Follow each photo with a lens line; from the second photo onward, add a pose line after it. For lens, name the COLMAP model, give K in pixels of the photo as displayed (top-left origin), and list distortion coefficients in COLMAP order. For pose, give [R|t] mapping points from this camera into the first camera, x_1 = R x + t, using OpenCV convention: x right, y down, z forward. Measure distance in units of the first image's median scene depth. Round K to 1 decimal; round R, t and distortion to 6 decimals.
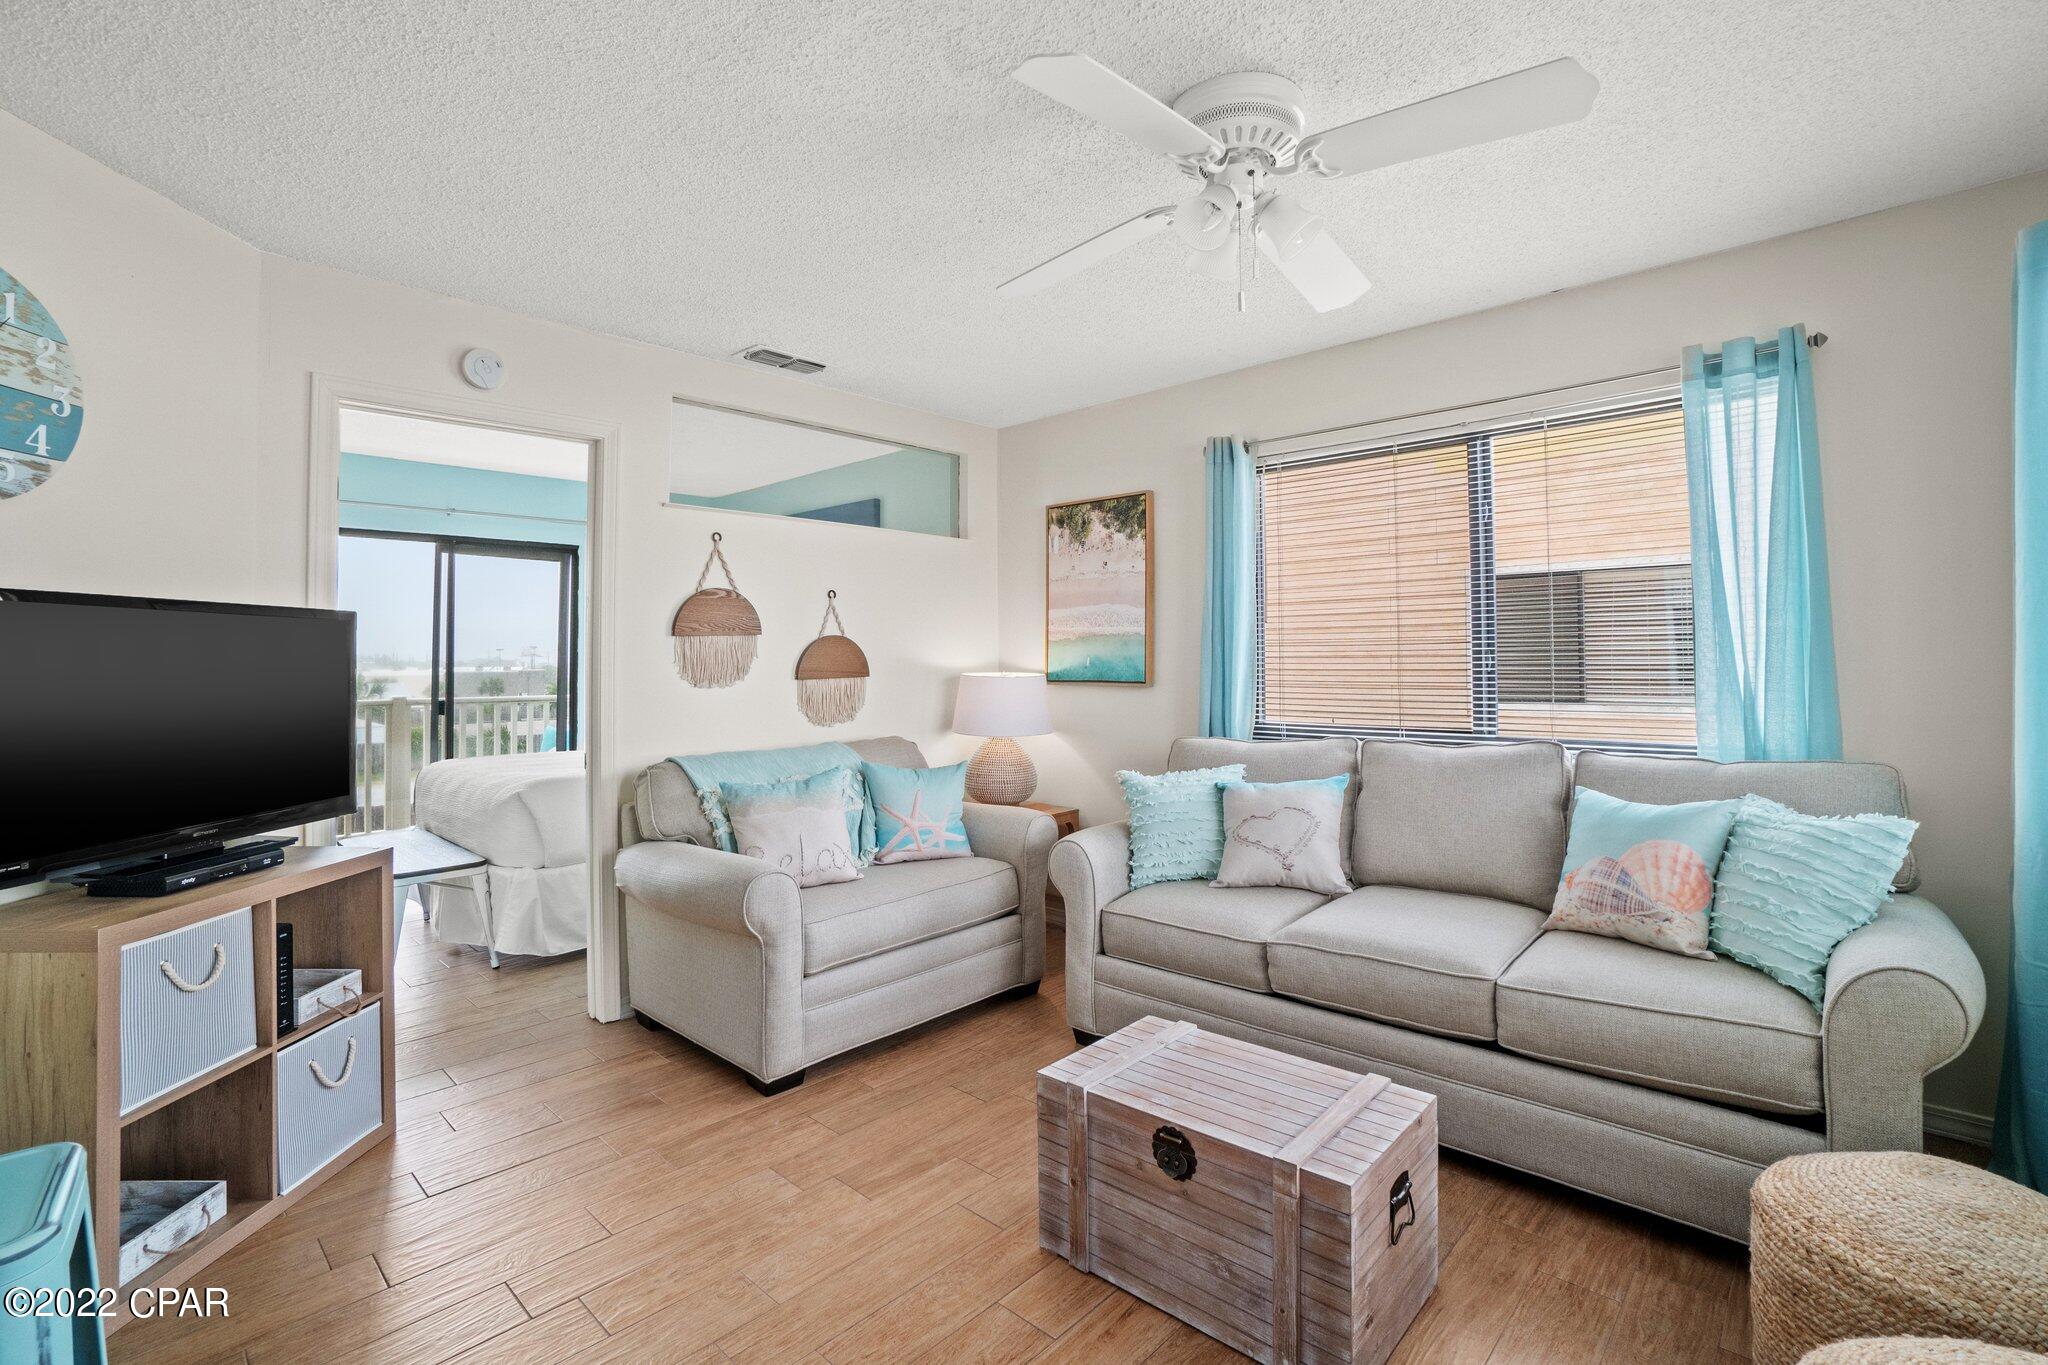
lens RADIAL K [[928.5, 0, 1031.1], [0, 928.5, 641.2], [0, 0, 1]] dist [-0.033155, 0.004938]
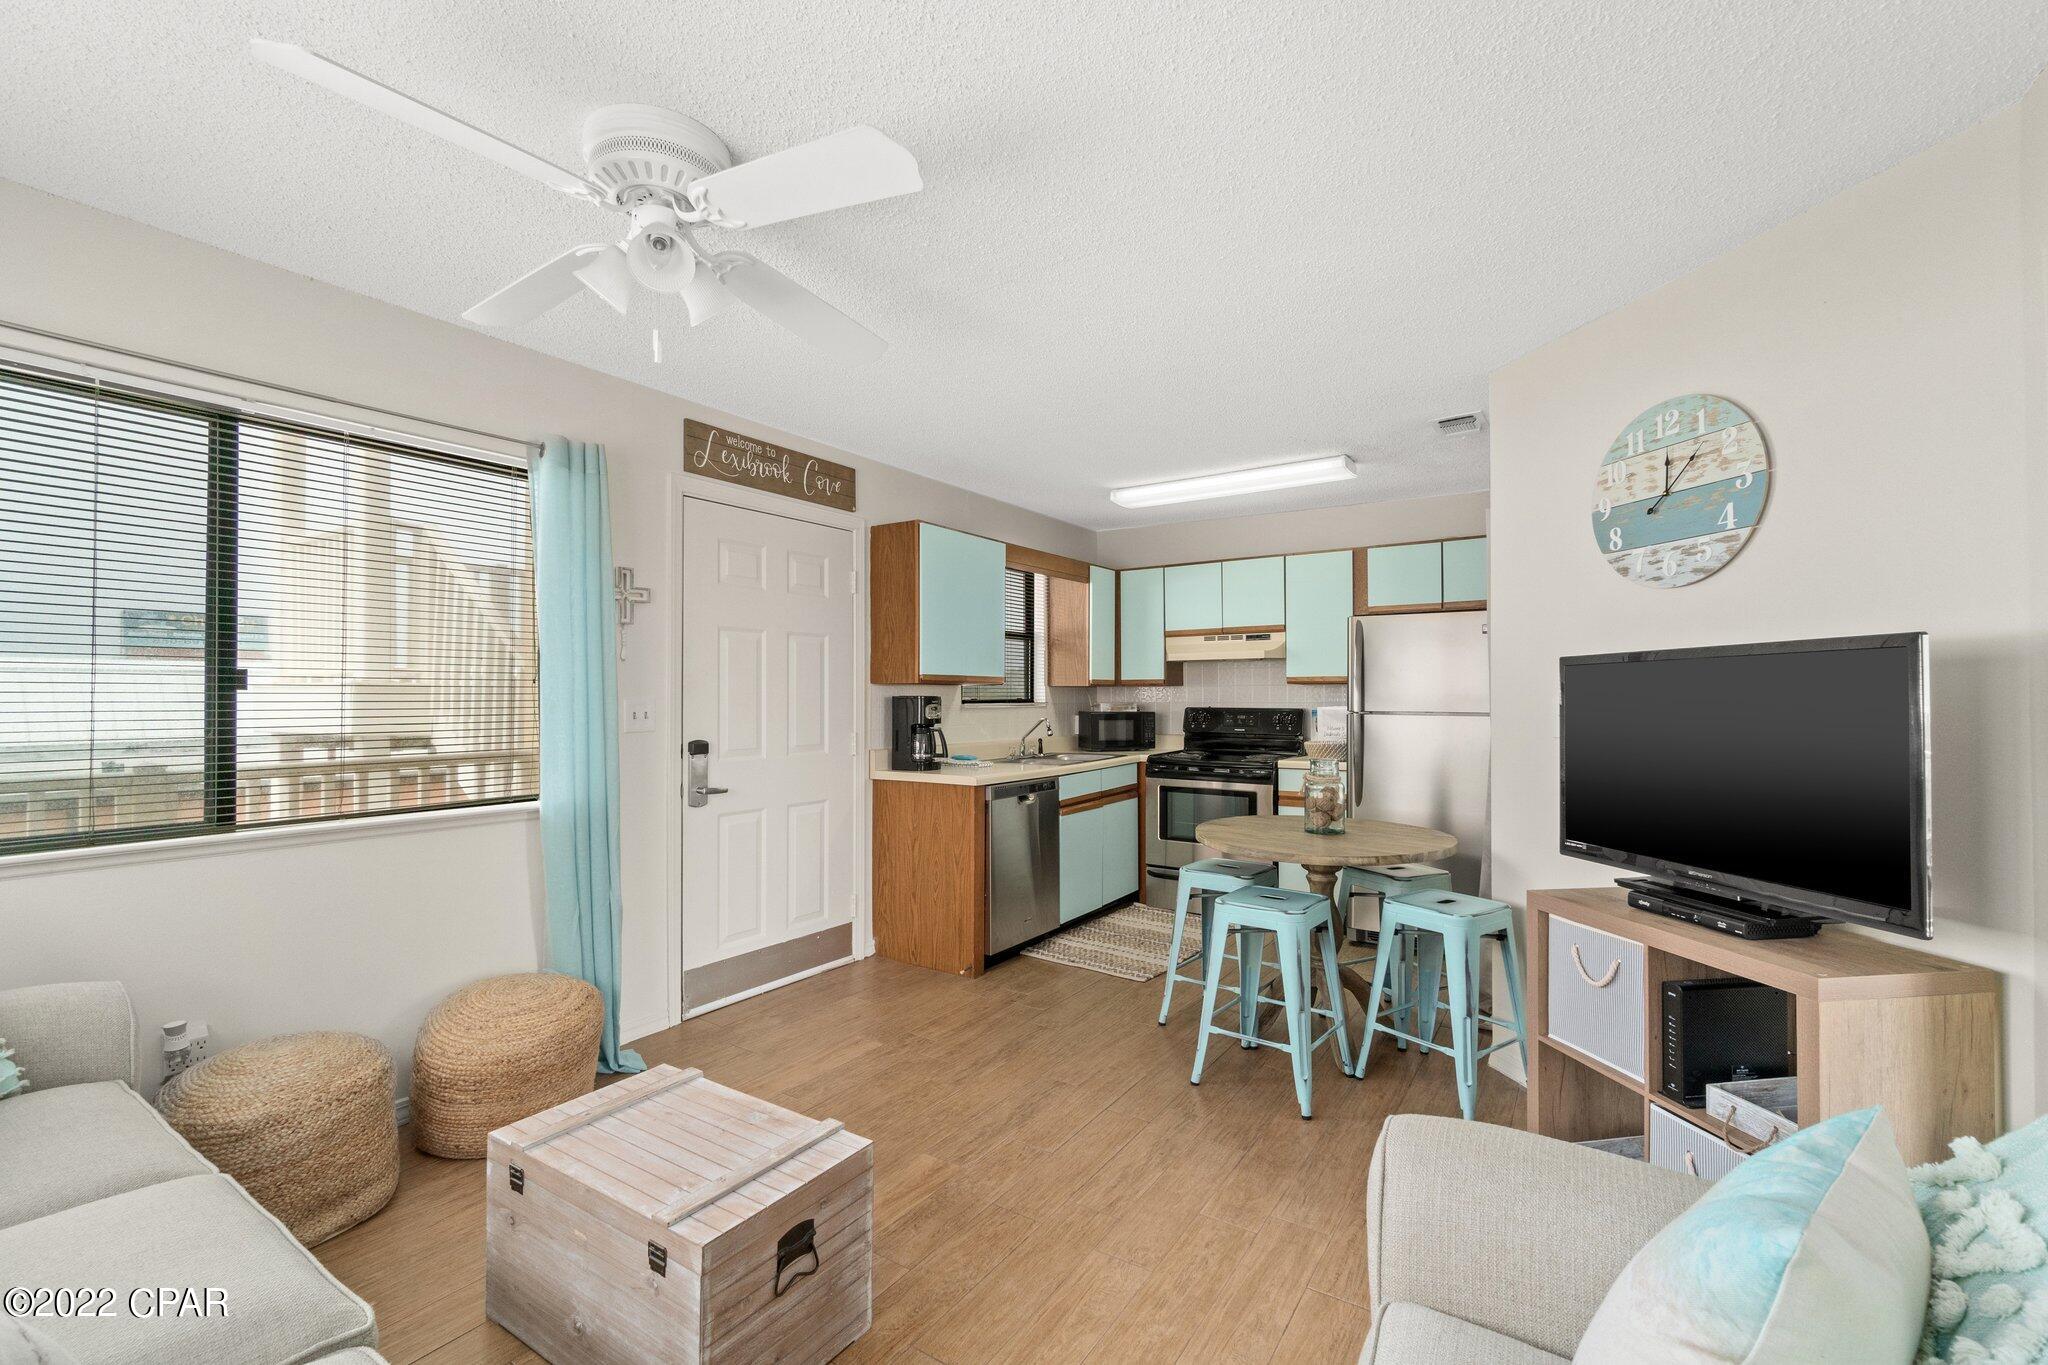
lens RADIAL K [[895.0, 0, 1031.5], [0, 895.0, 681.1], [0, 0, 1]] dist [0.007520, 0.000113]
pose [[-0.985935, 0.005205, -0.167046, -0.002249], [0.011436, 0.999273, -0.036360, 0.014376], [0.166735, -0.037759, -0.985278, 1.200681]]
